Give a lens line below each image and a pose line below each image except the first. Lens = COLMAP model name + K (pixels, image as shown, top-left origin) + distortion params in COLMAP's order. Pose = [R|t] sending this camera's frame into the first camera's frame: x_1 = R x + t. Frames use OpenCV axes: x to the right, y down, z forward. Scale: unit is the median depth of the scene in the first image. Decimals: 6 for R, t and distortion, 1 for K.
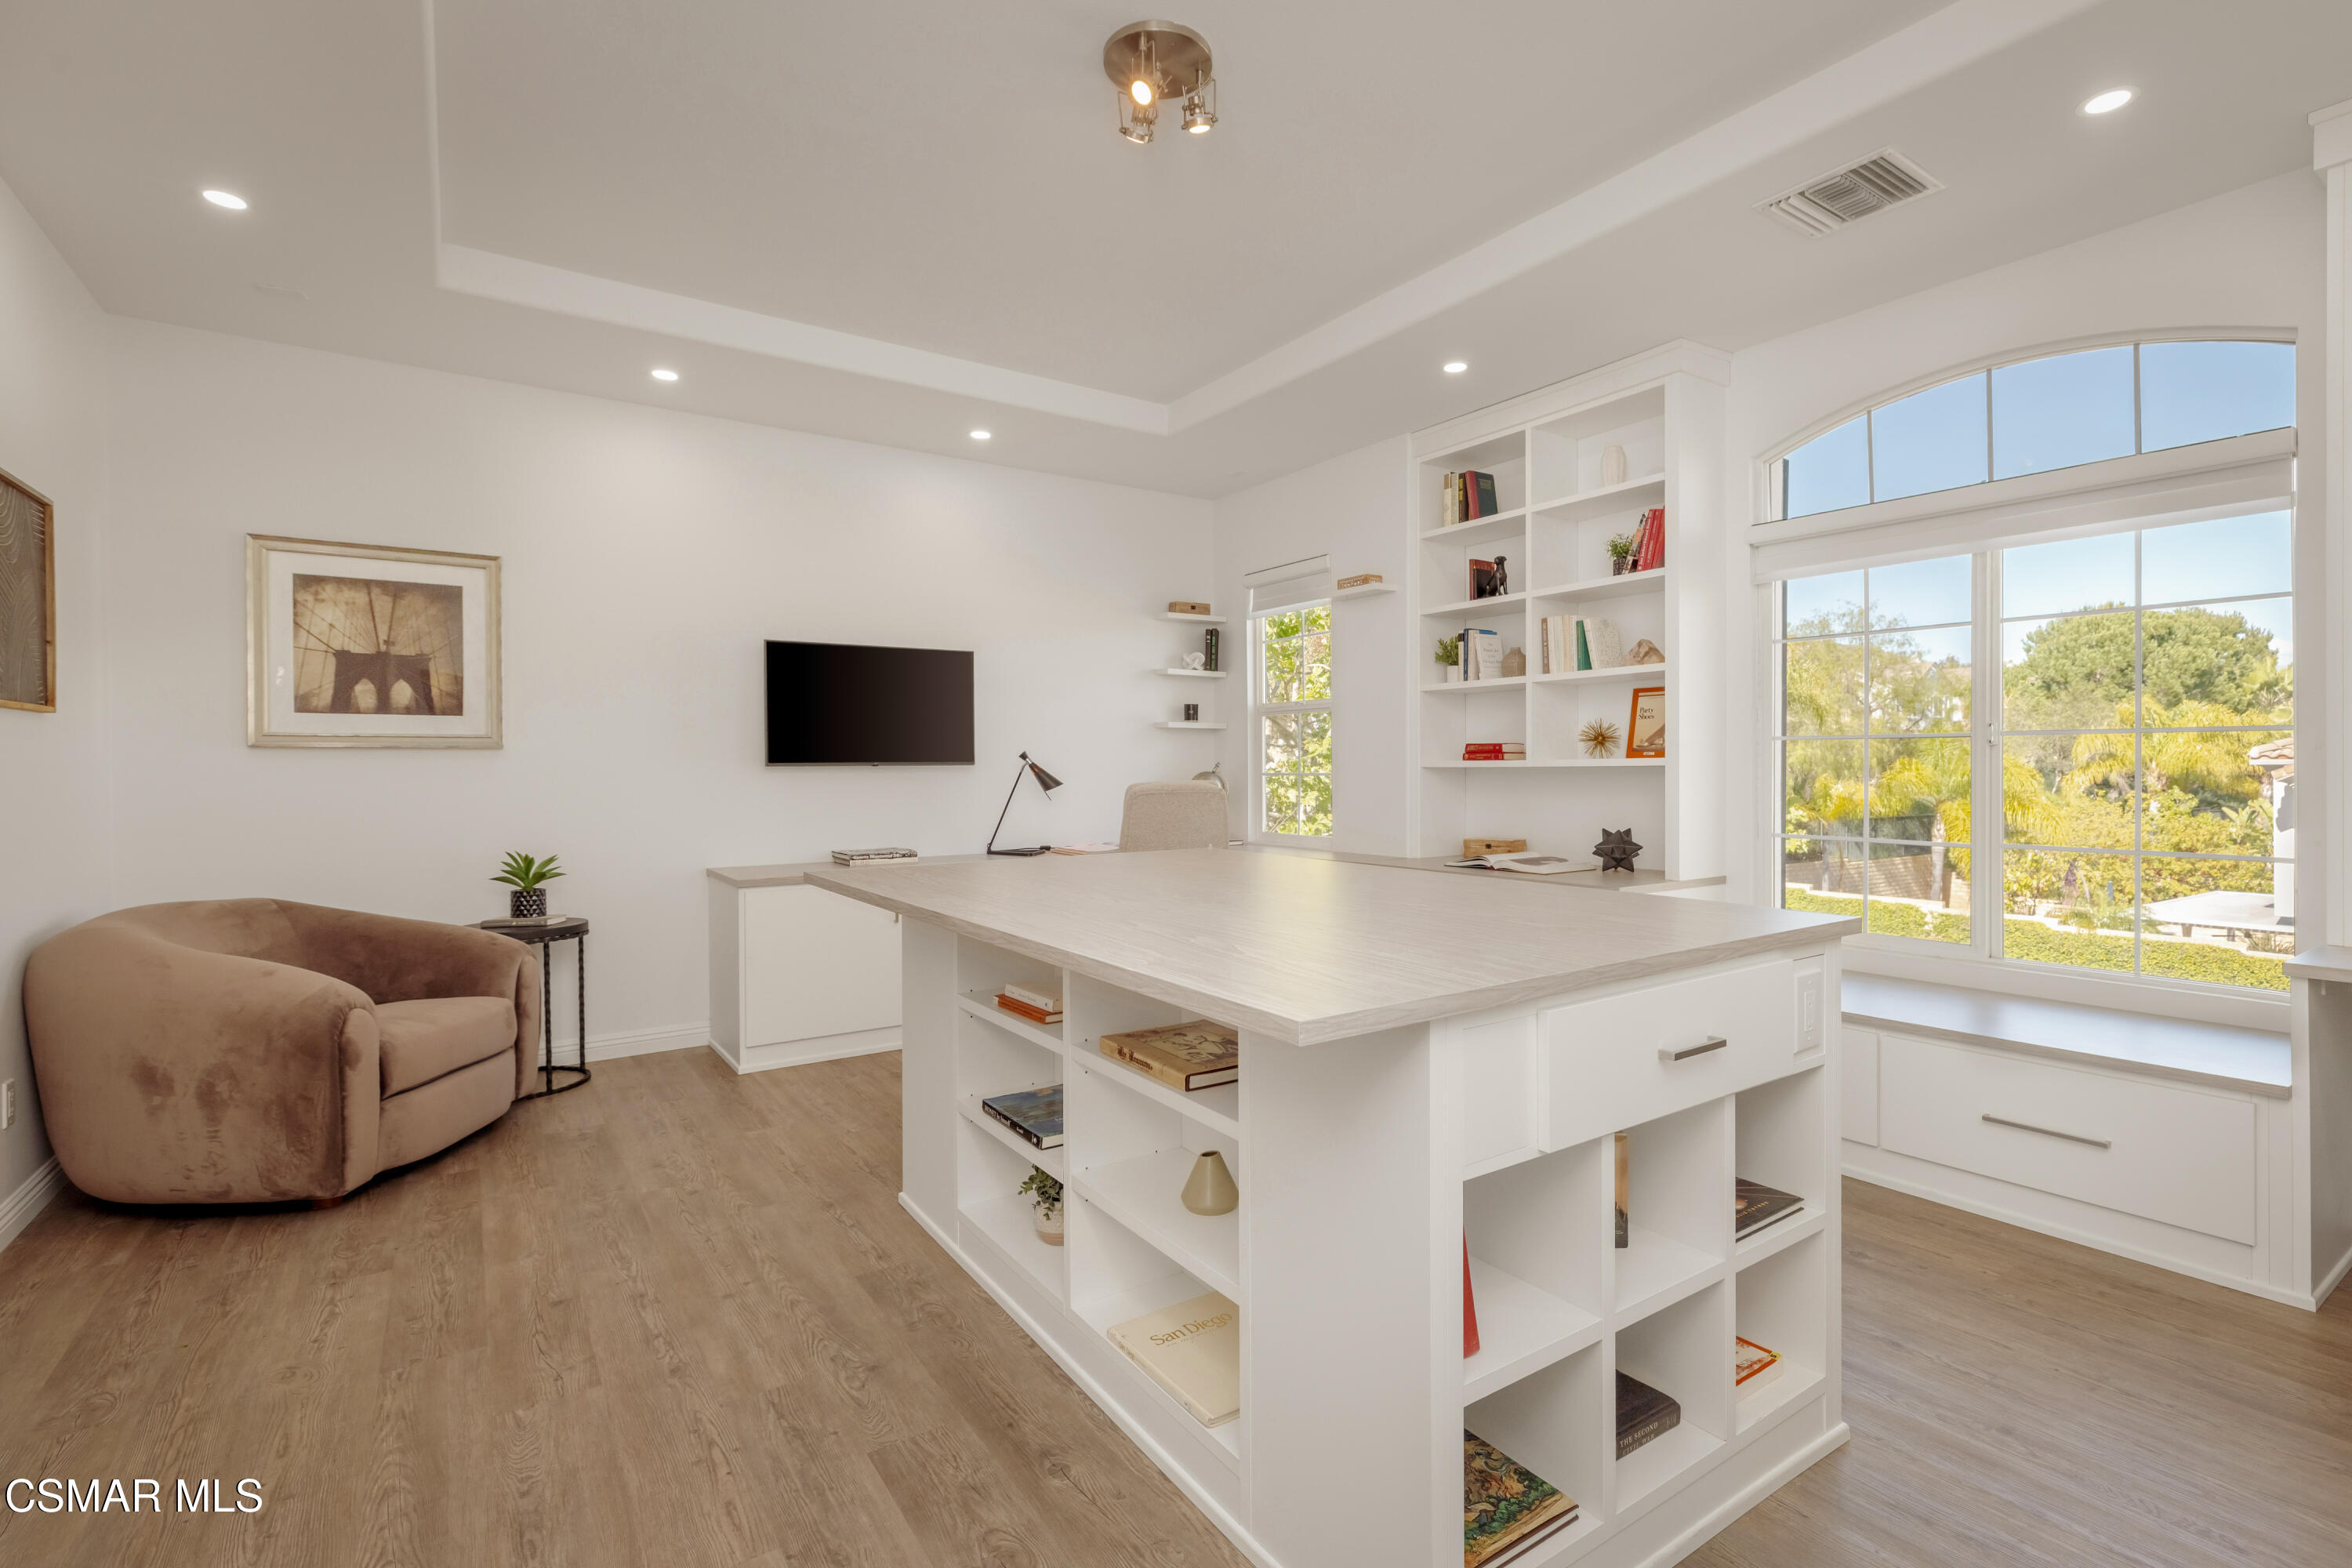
lens RADIAL K [[1054.5, 0, 1196.8], [0, 1054.5, 777.9], [0, 0, 1]] dist [0.007968, -0.000301]
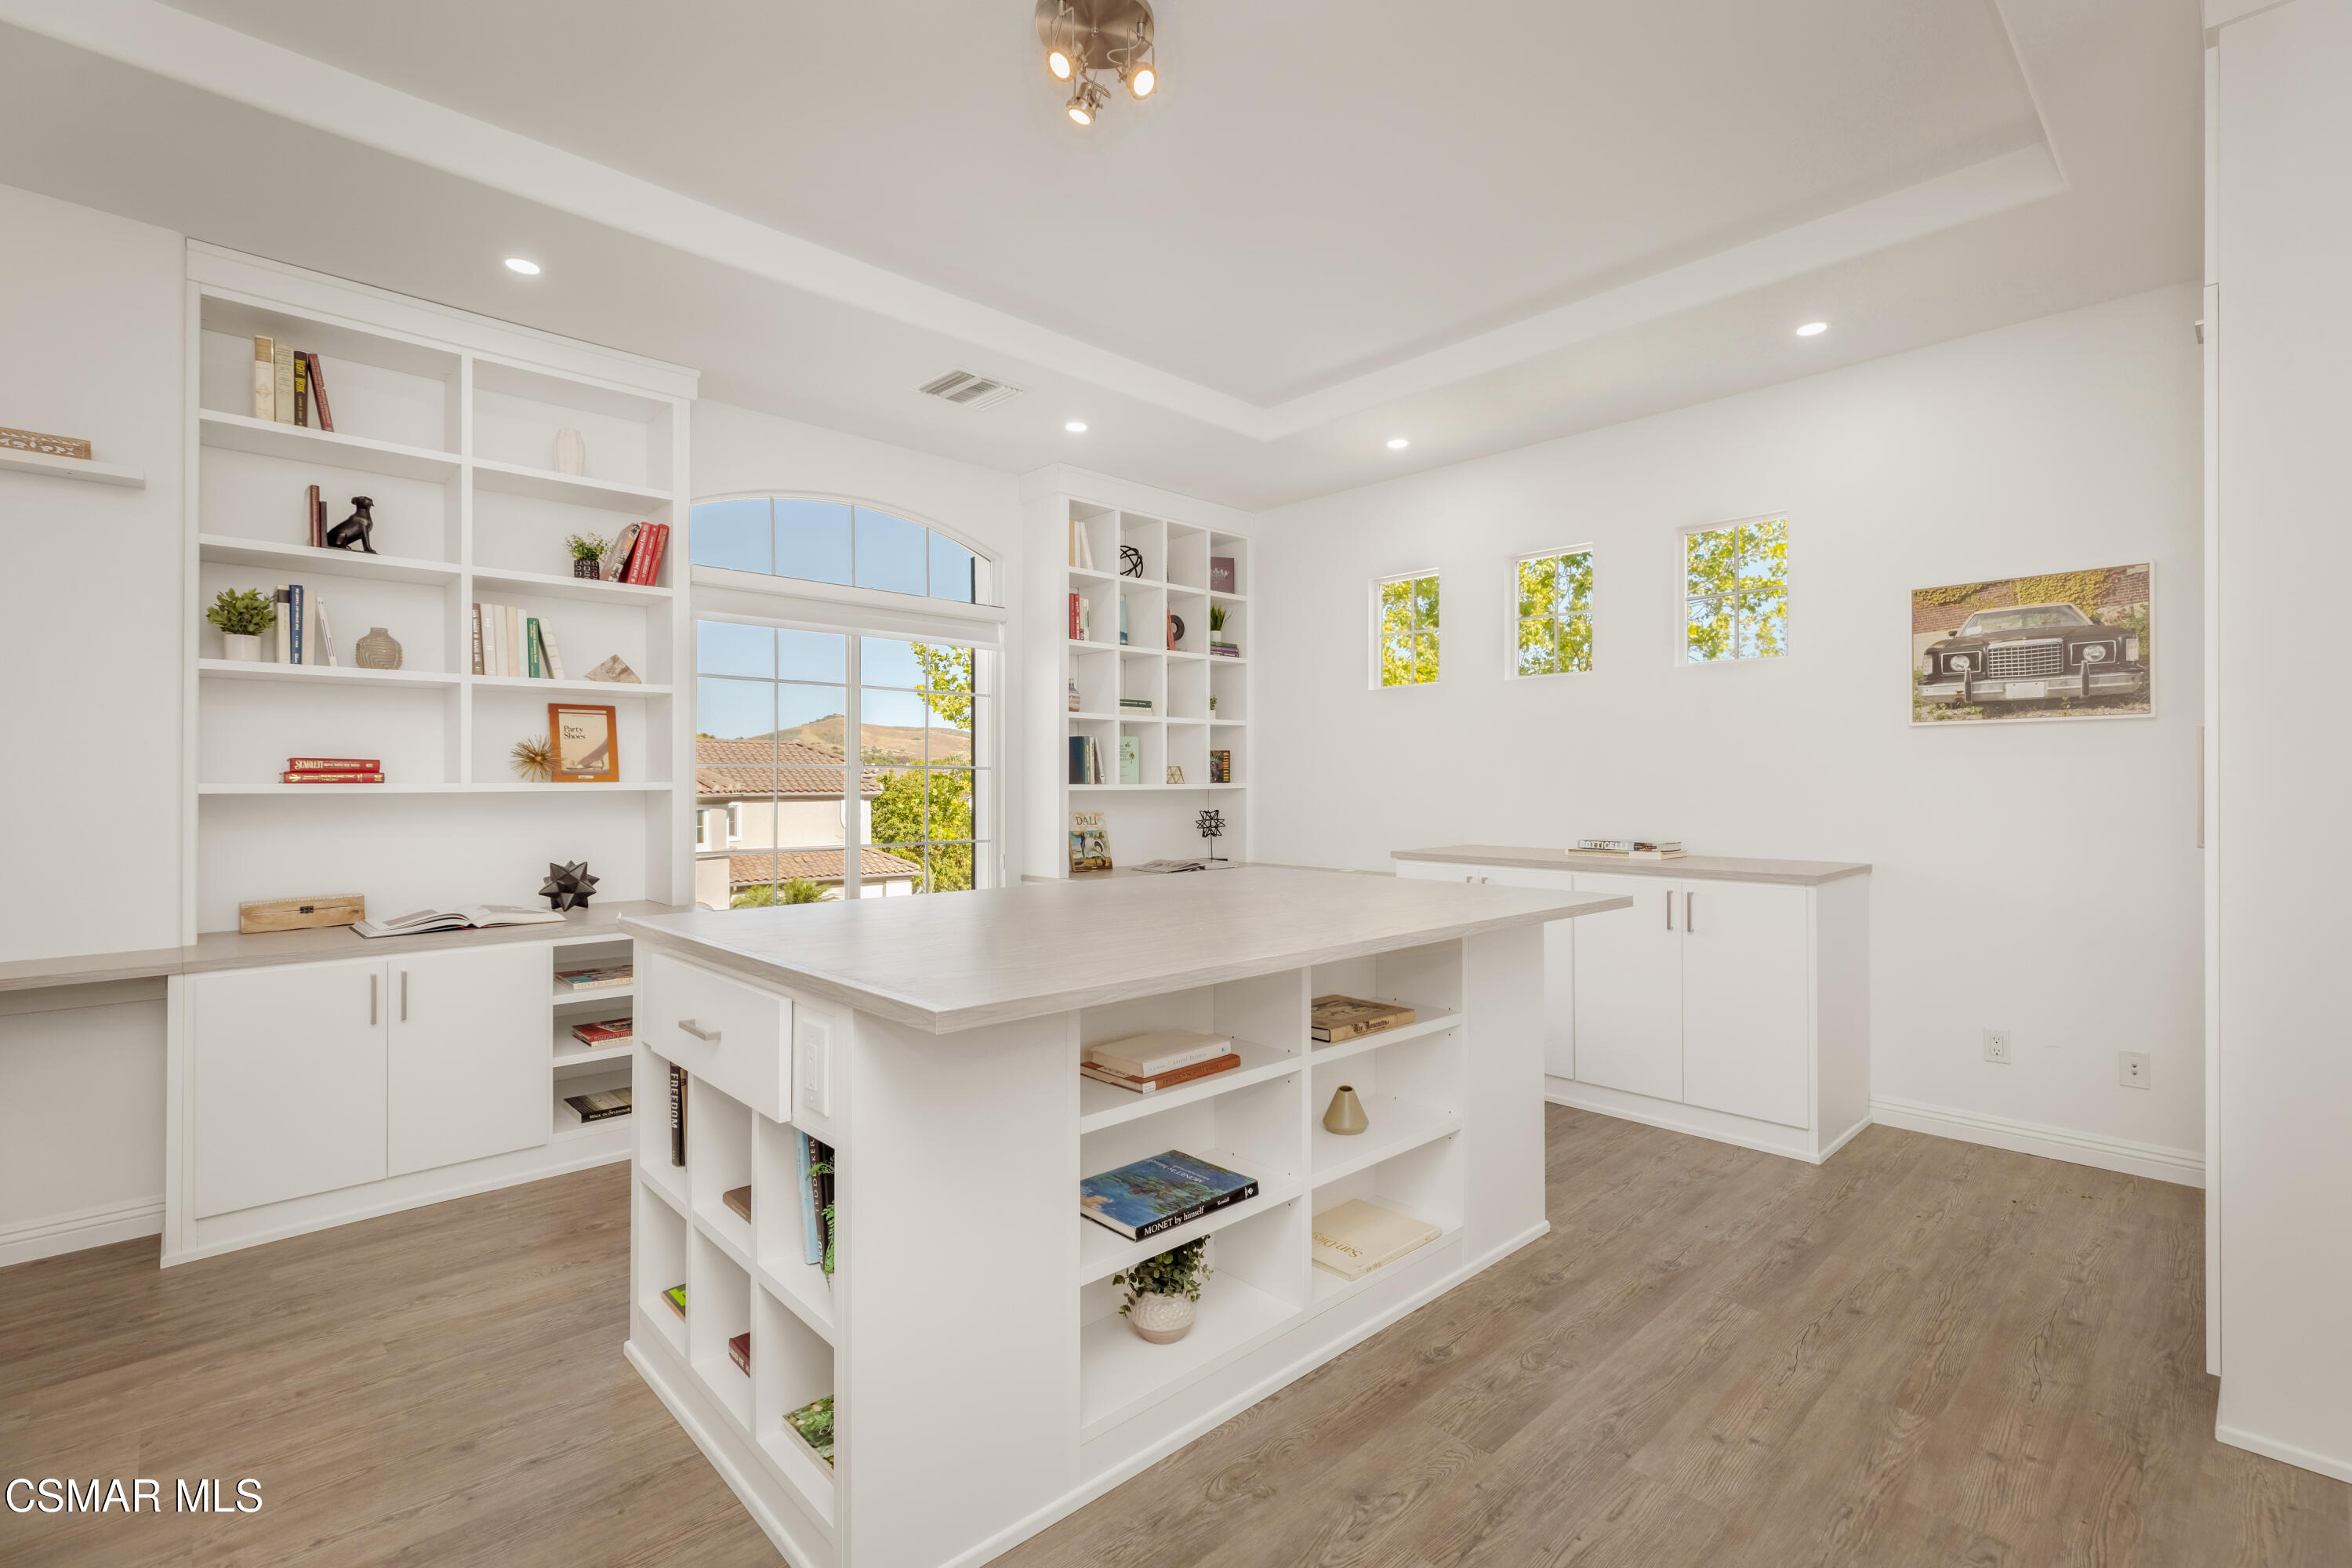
lens RADIAL K [[1054.5, 0, 1191.8], [0, 1054.5, 792.9], [0, 0, 1]] dist [0.007968, -0.000301]
pose [[-0.149426, -0.003166, 0.988768, -0.653149], [0.015275, 0.999868, 0.005510, -0.008013], [-0.988655, 0.015927, -0.149358, 0.727857]]
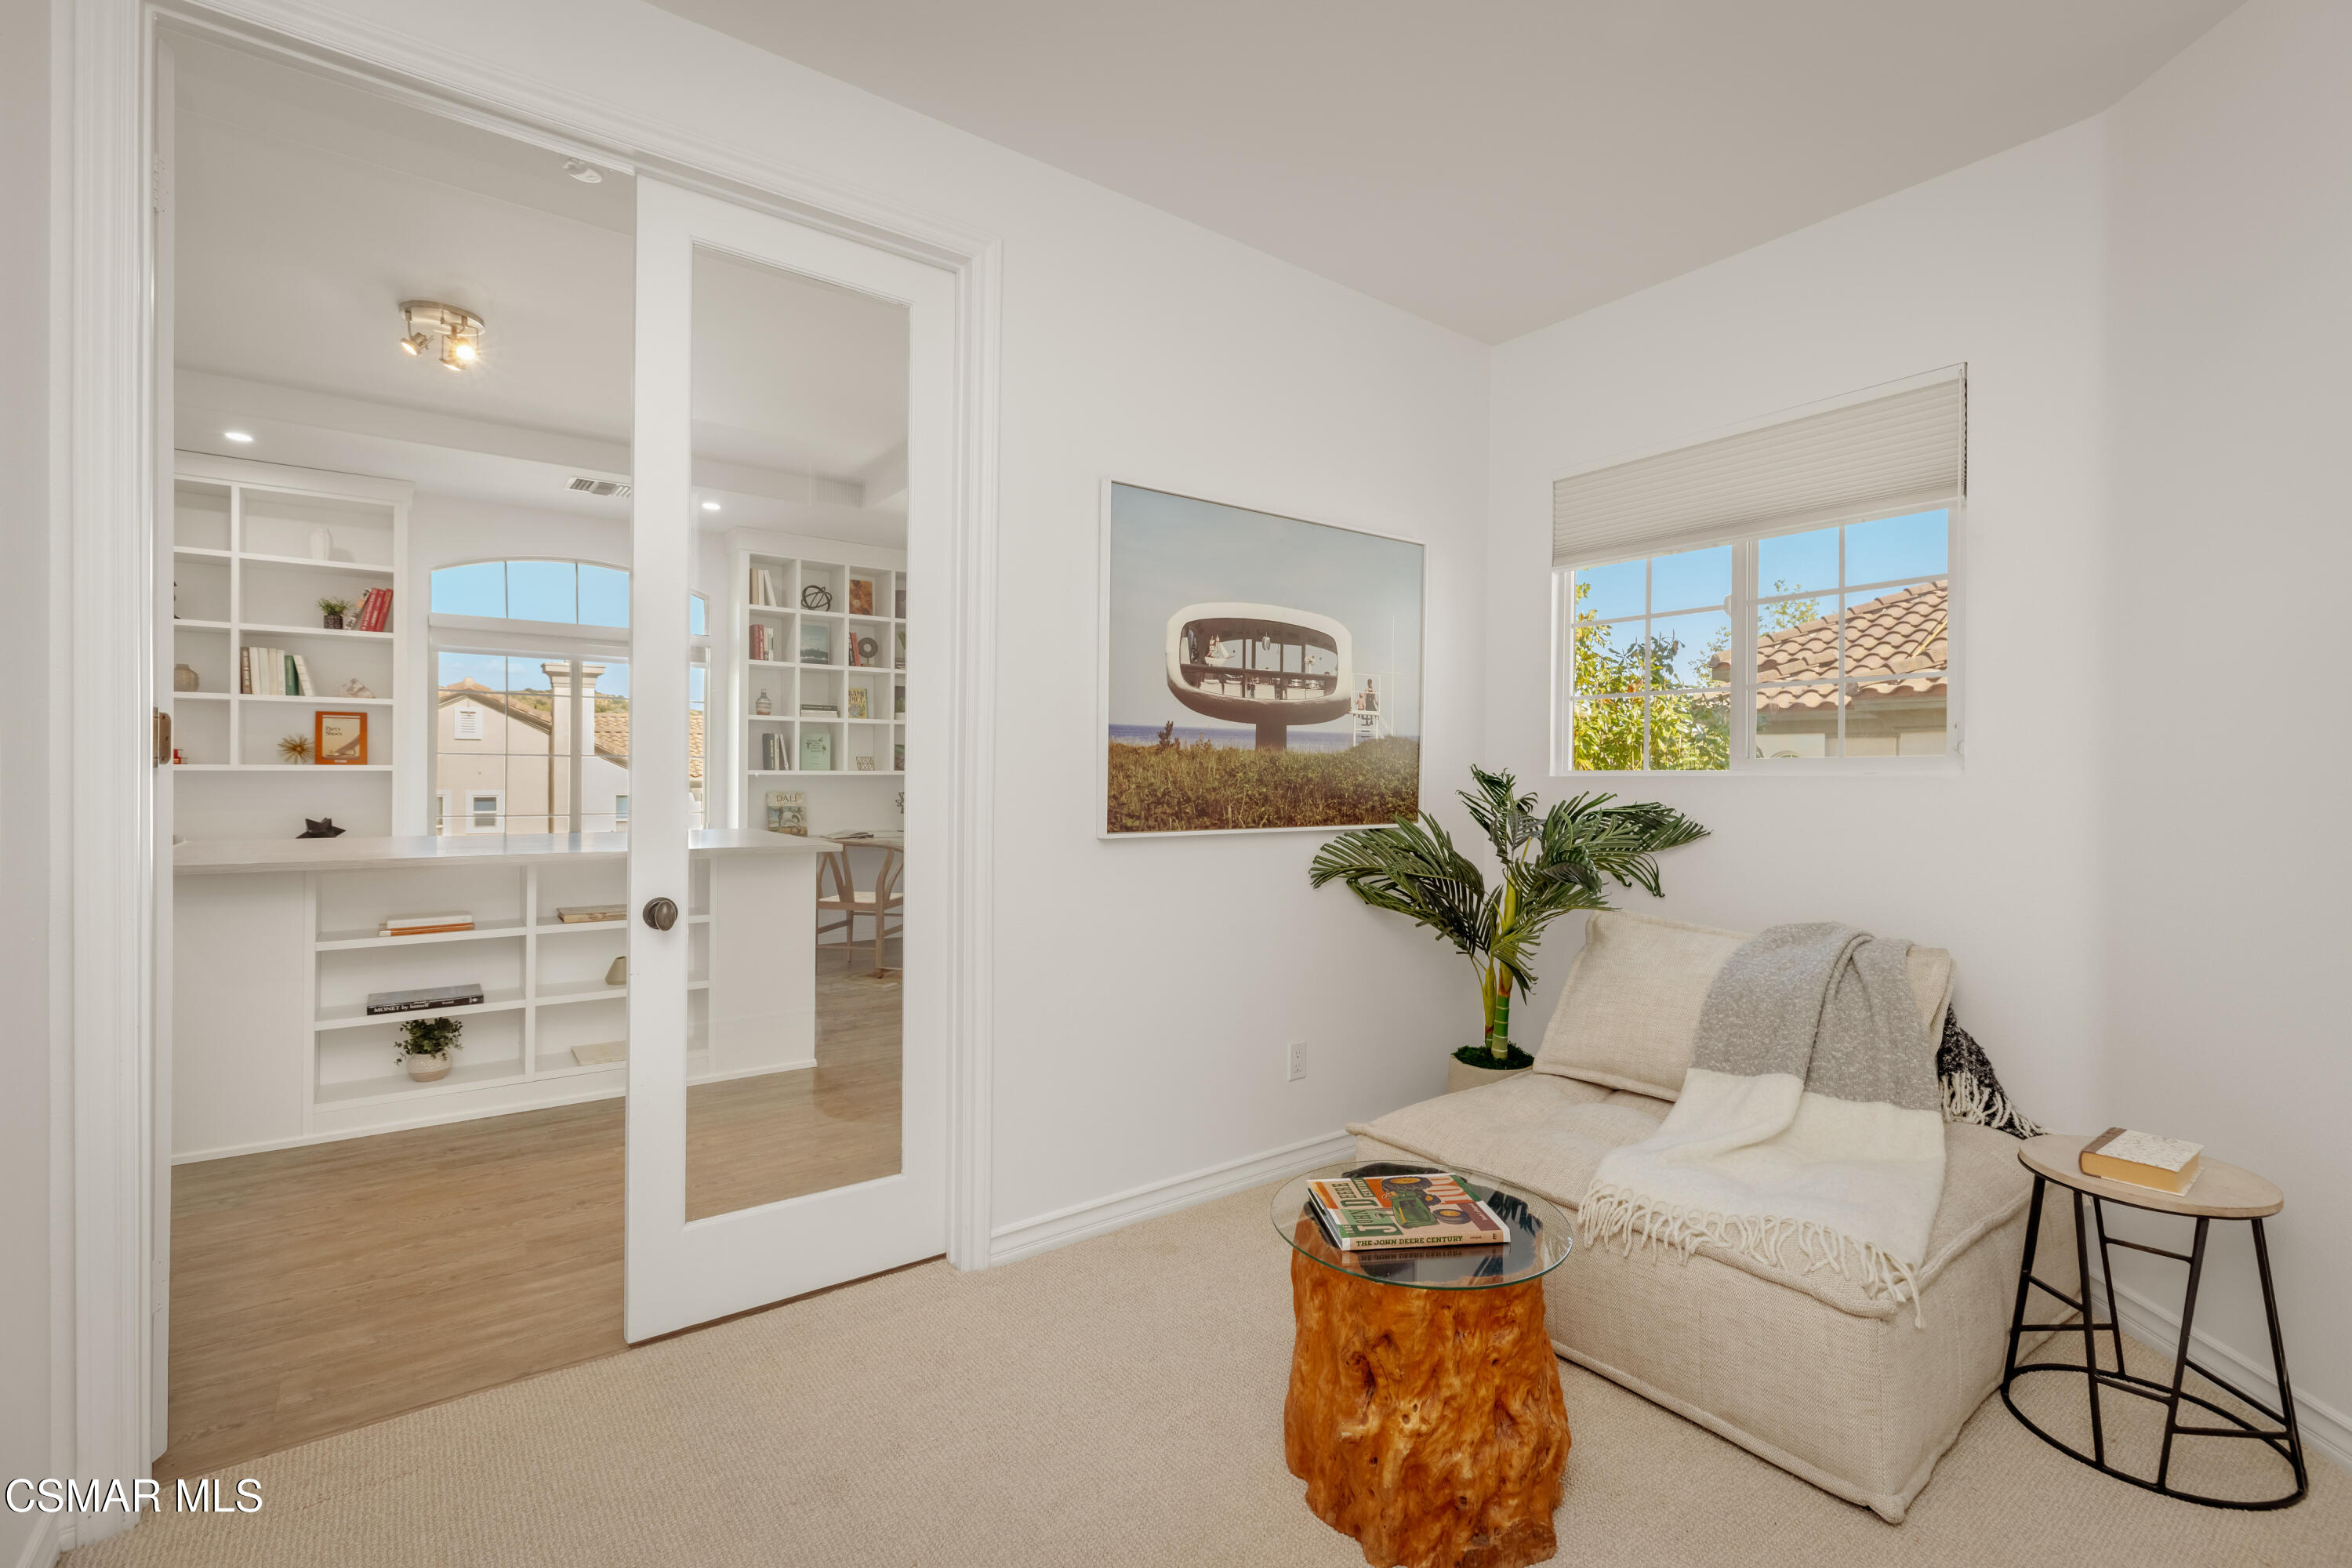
lens RADIAL K [[1054.5, 0, 1190.3], [0, 1054.5, 772.7], [0, 0, 1]] dist [0.007968, -0.000301]
pose [[-0.039163, 0.002891, 0.999229, -1.132439], [0.003750, 0.999989, -0.002746, -0.001282], [-0.999226, 0.003639, -0.039173, -0.033337]]
